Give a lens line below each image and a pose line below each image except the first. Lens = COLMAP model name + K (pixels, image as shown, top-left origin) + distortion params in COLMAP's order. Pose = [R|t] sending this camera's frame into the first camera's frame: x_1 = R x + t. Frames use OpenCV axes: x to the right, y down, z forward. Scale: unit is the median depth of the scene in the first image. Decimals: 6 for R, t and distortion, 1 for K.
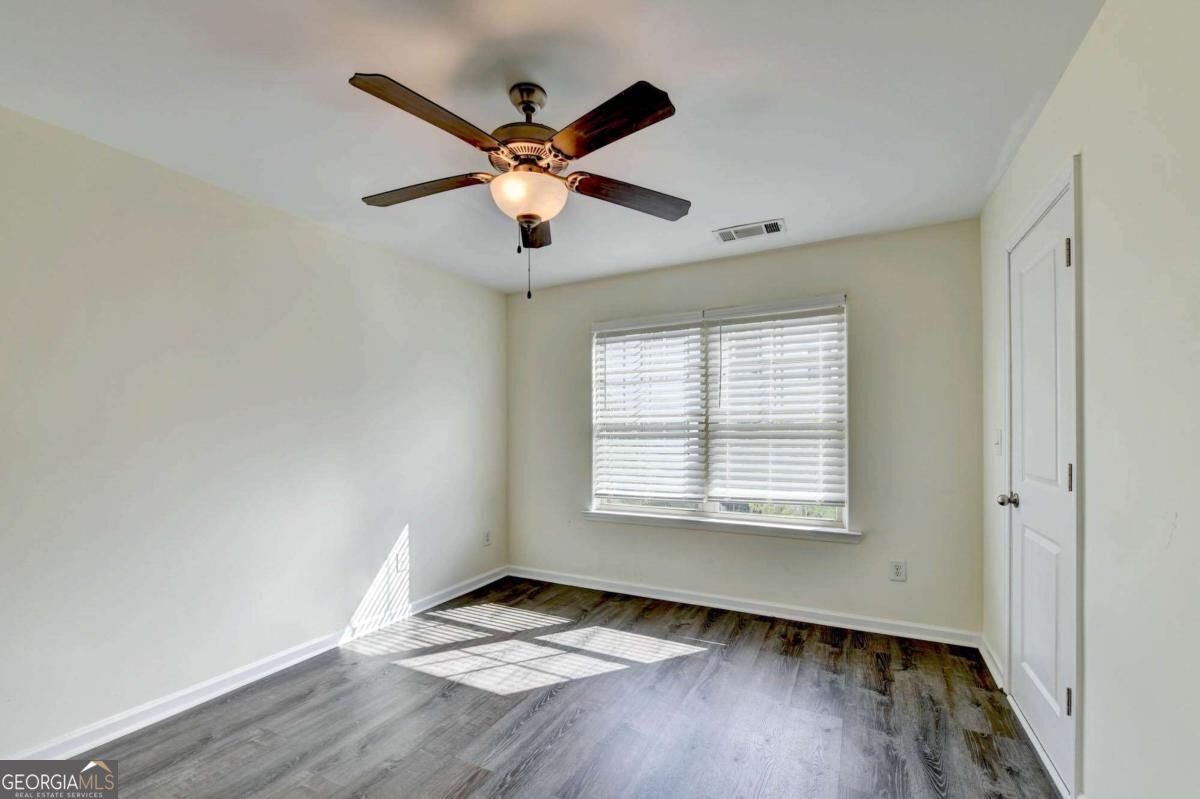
lens RADIAL K [[488.9, 0, 617.1], [0, 488.9, 428.8], [0, 0, 1]] dist [-0.005935, -0.001152]
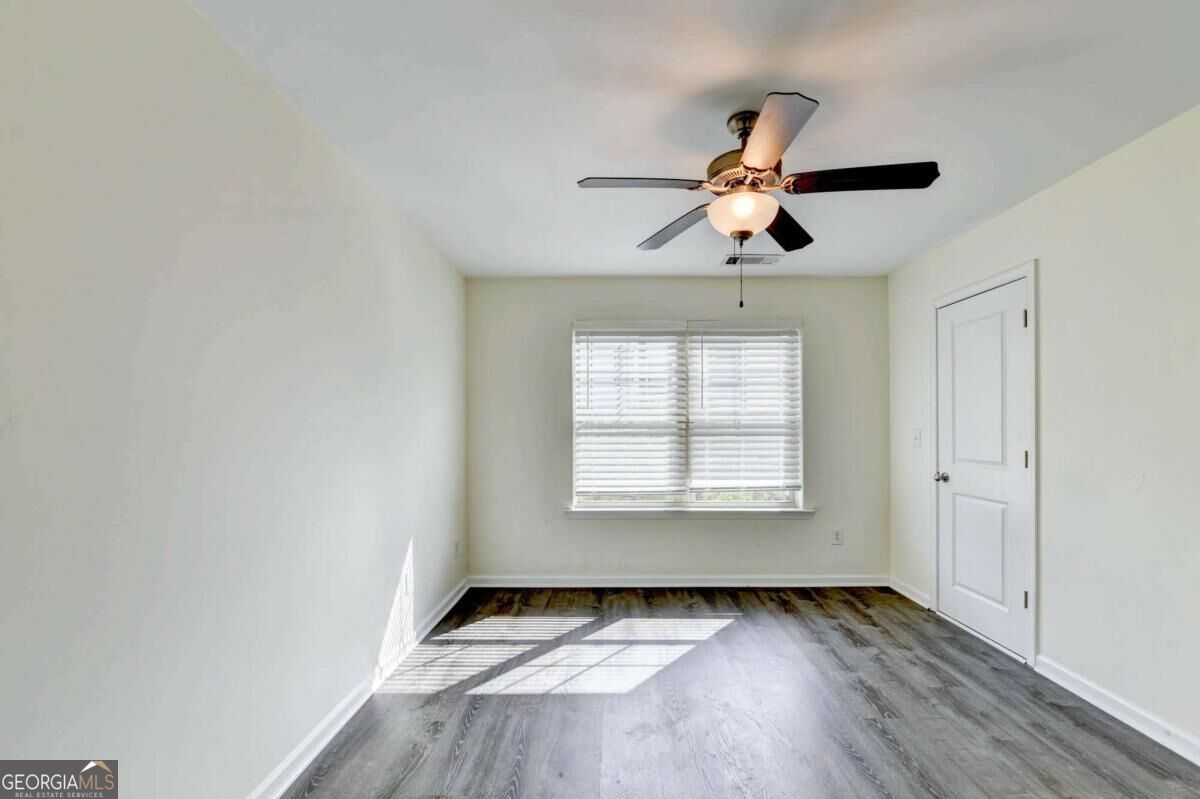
lens RADIAL K [[488.9, 0, 621.0], [0, 488.9, 426.6], [0, 0, 1]] dist [-0.005935, -0.001152]
pose [[0.896556, 0.005662, 0.442894, -0.496052], [-0.005201, 0.999984, -0.002256, 0.001595], [-0.442900, -0.000281, 0.896571, 0.078451]]
